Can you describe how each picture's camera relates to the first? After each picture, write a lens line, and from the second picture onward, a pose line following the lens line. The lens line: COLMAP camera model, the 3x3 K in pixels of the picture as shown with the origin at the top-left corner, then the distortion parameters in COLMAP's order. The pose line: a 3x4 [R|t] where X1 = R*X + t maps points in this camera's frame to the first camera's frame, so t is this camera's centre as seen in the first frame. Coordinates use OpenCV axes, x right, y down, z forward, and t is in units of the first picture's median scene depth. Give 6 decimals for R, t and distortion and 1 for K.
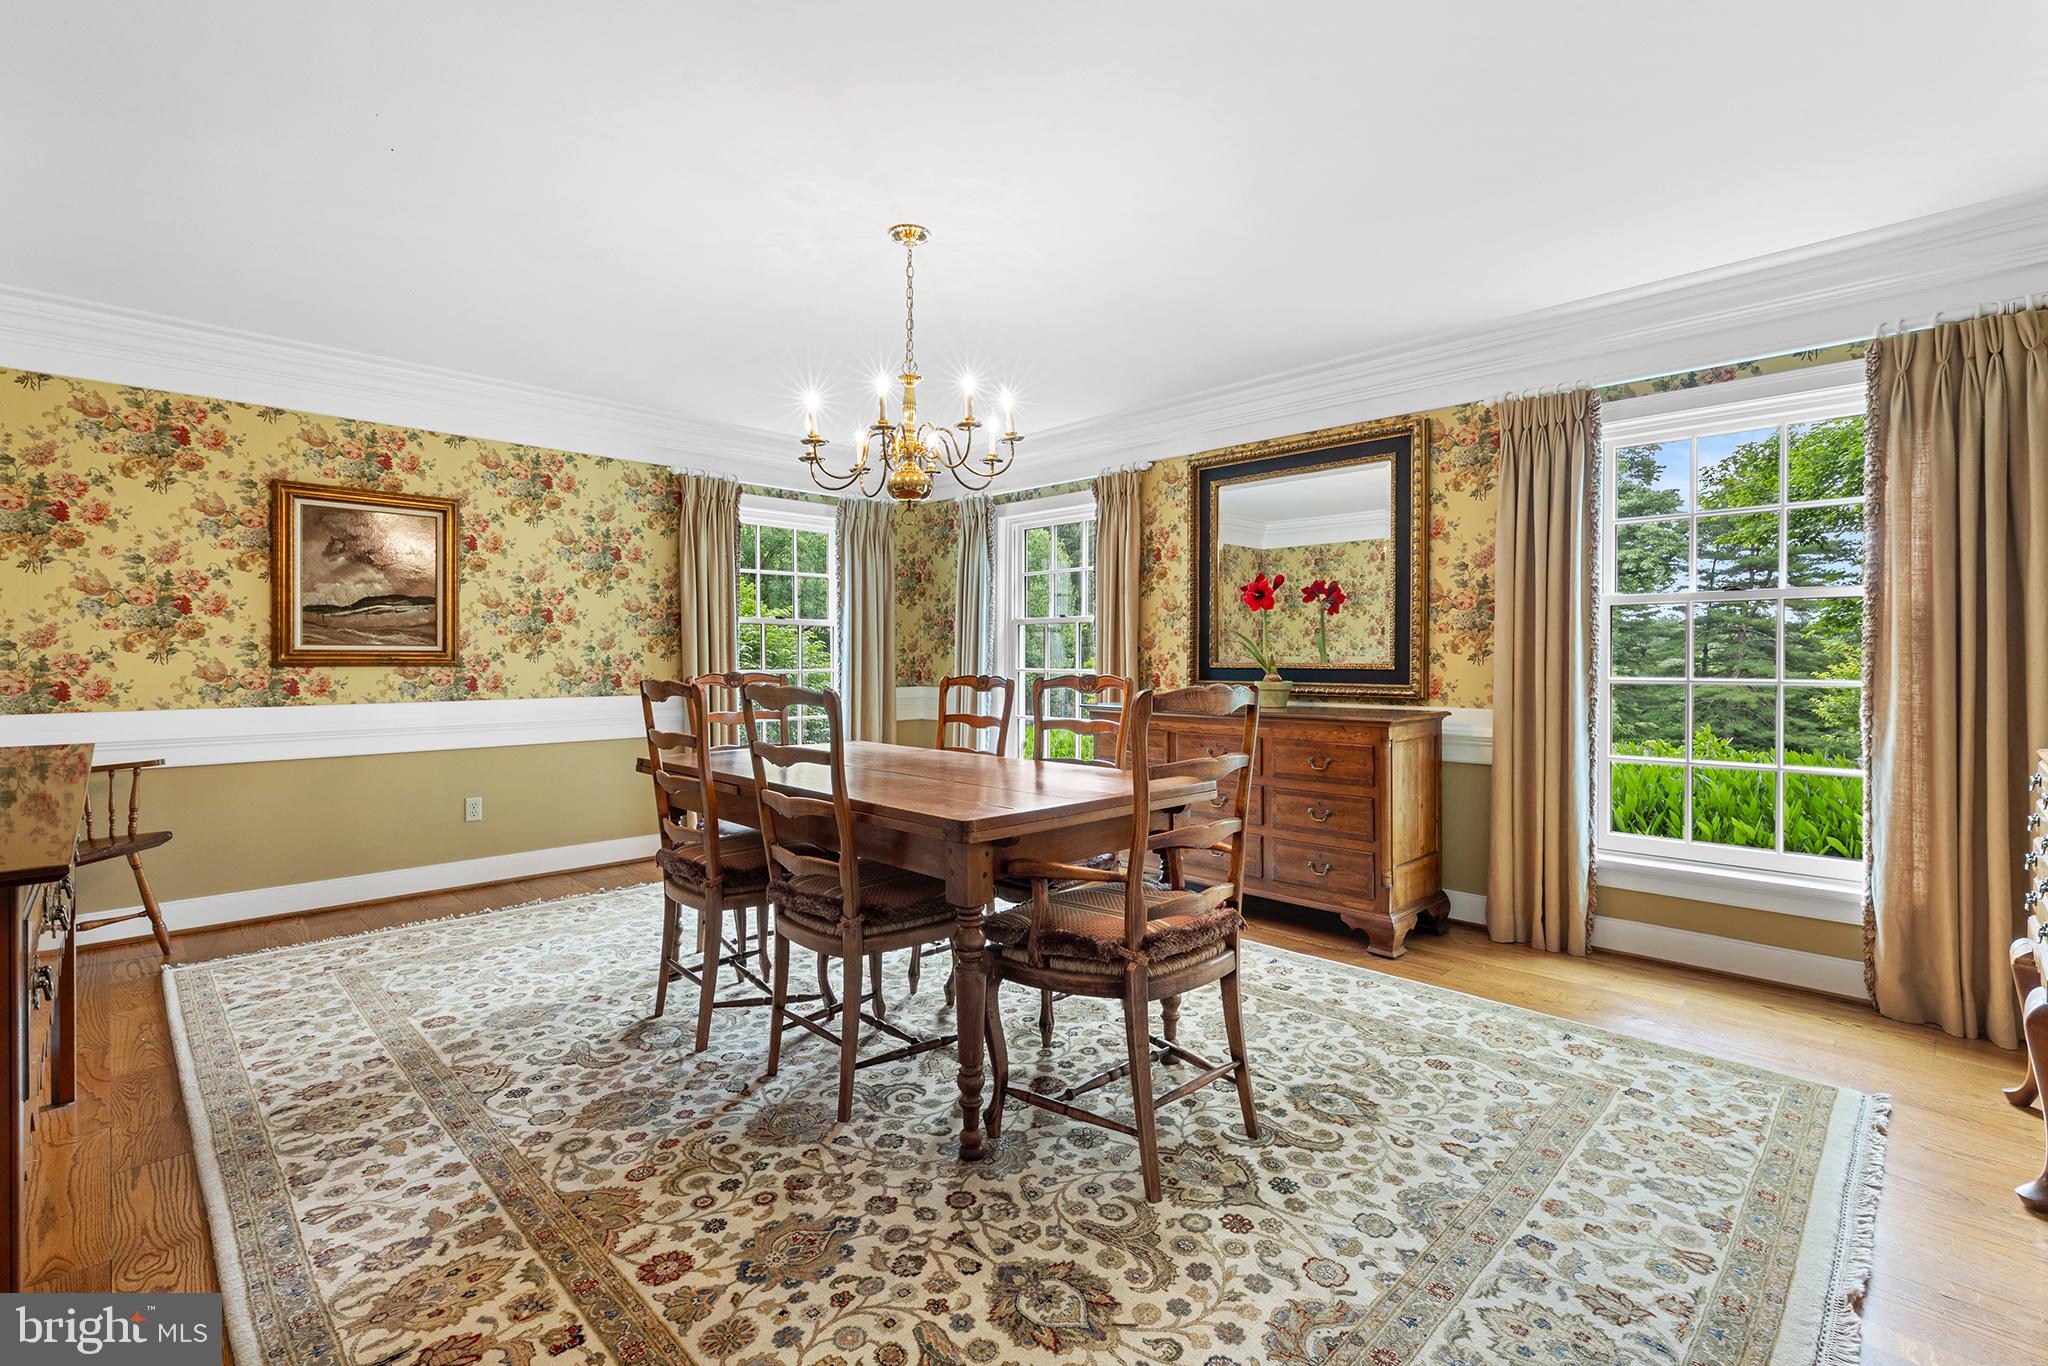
lens RADIAL K [[924.2, 0, 1028.3], [0, 924.2, 660.9], [0, 0, 1]] dist [0.006604, -0.001665]
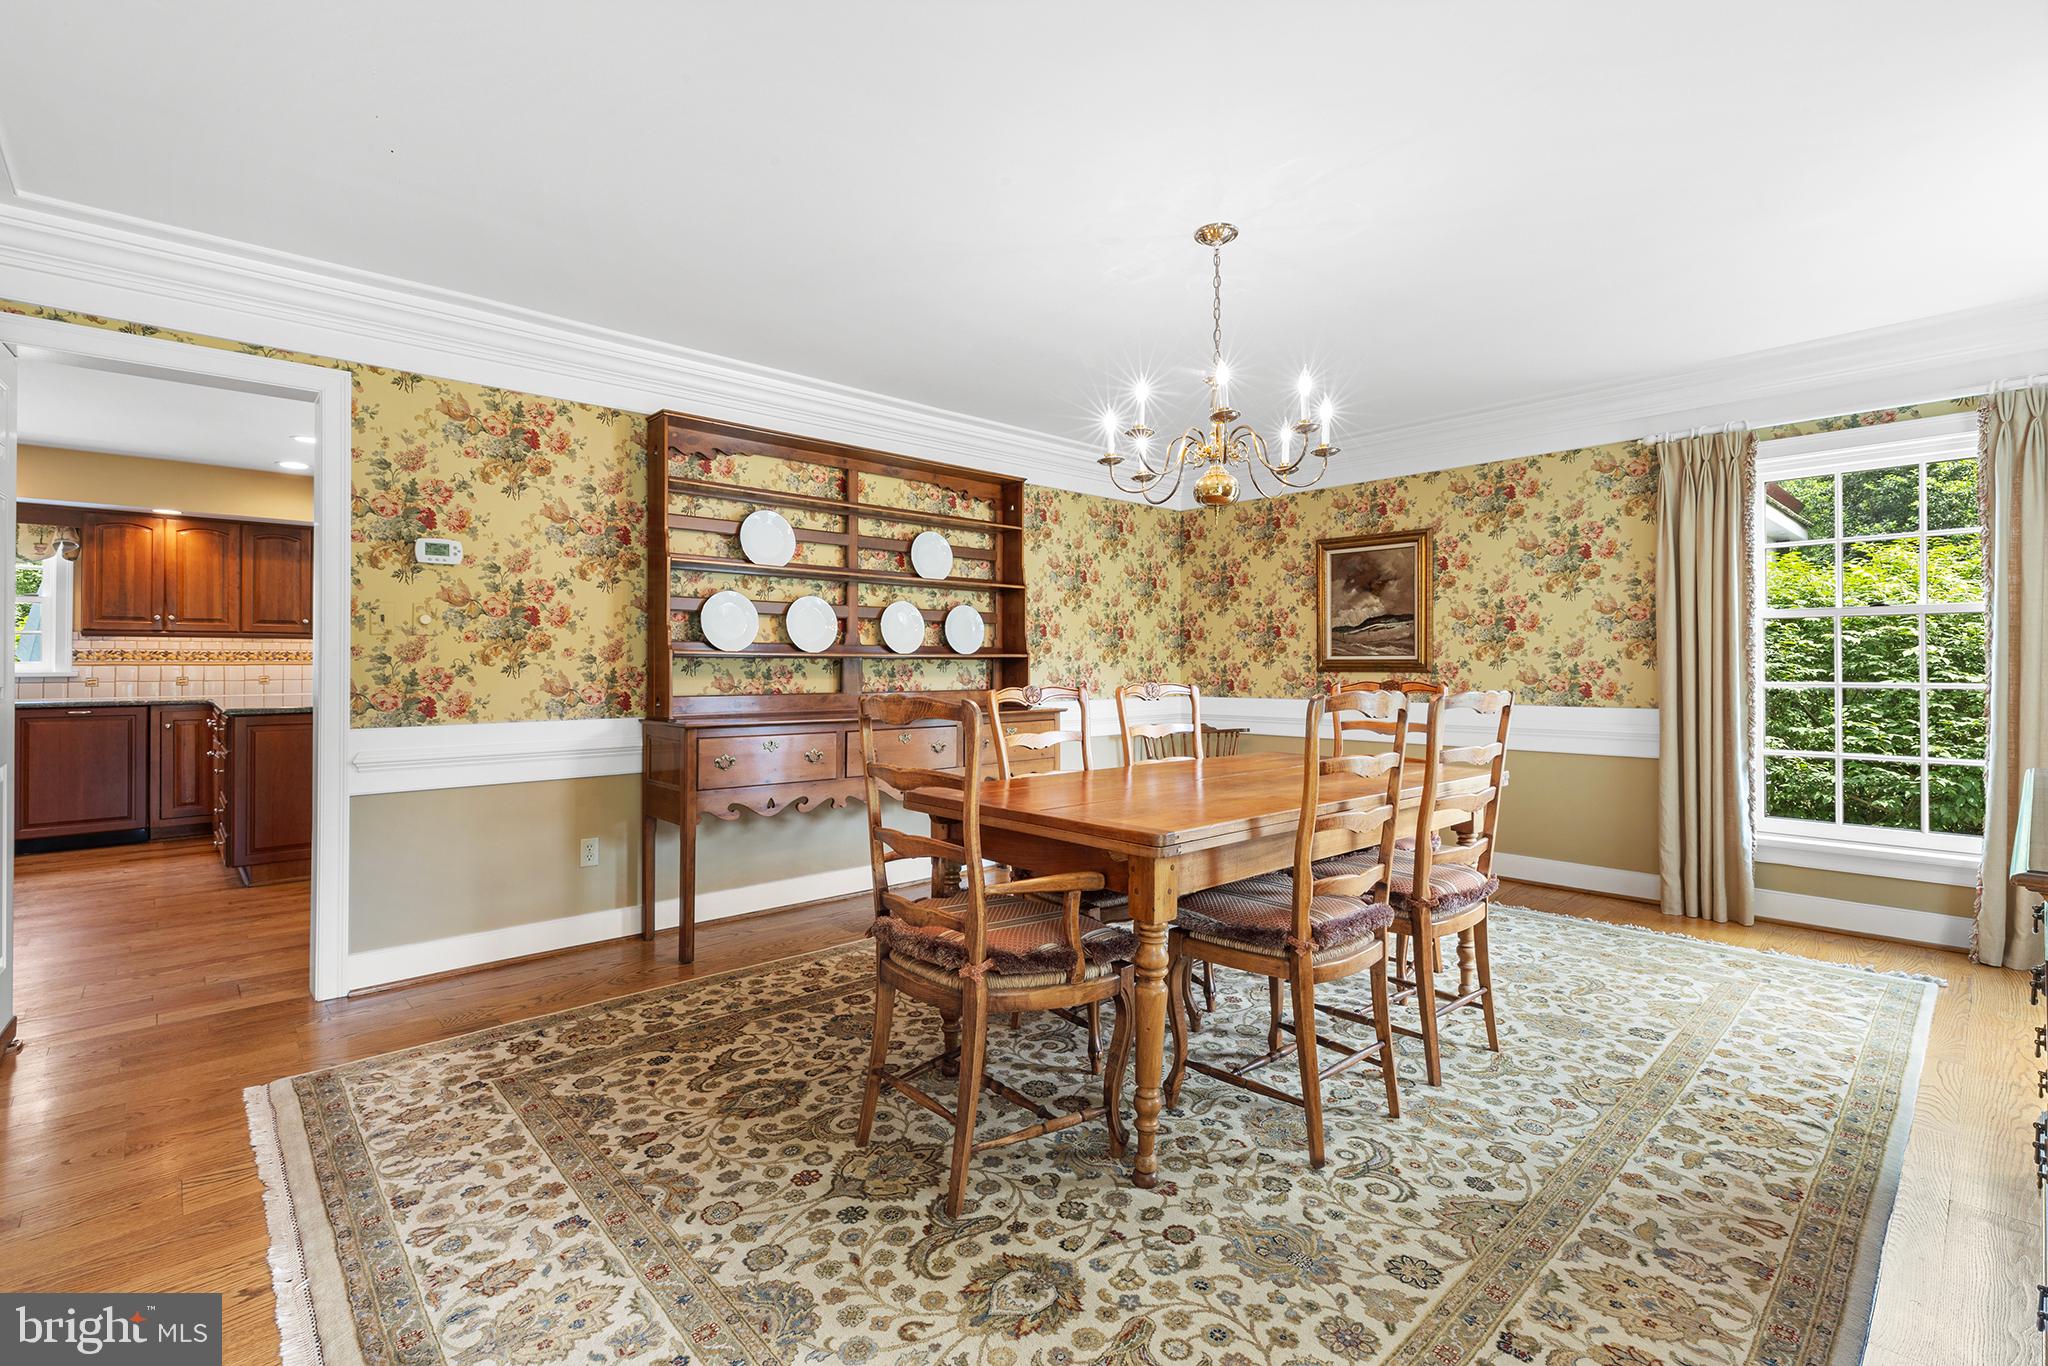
lens RADIAL K [[924.2, 0, 1025.3], [0, 924.2, 665.2], [0, 0, 1]] dist [0.006604, -0.001665]
pose [[-0.041951, 0.000610, -0.999120, 0.616625], [-0.001343, 0.999999, 0.000667, -0.004080], [0.999119, 0.001370, -0.041950, 0.609494]]
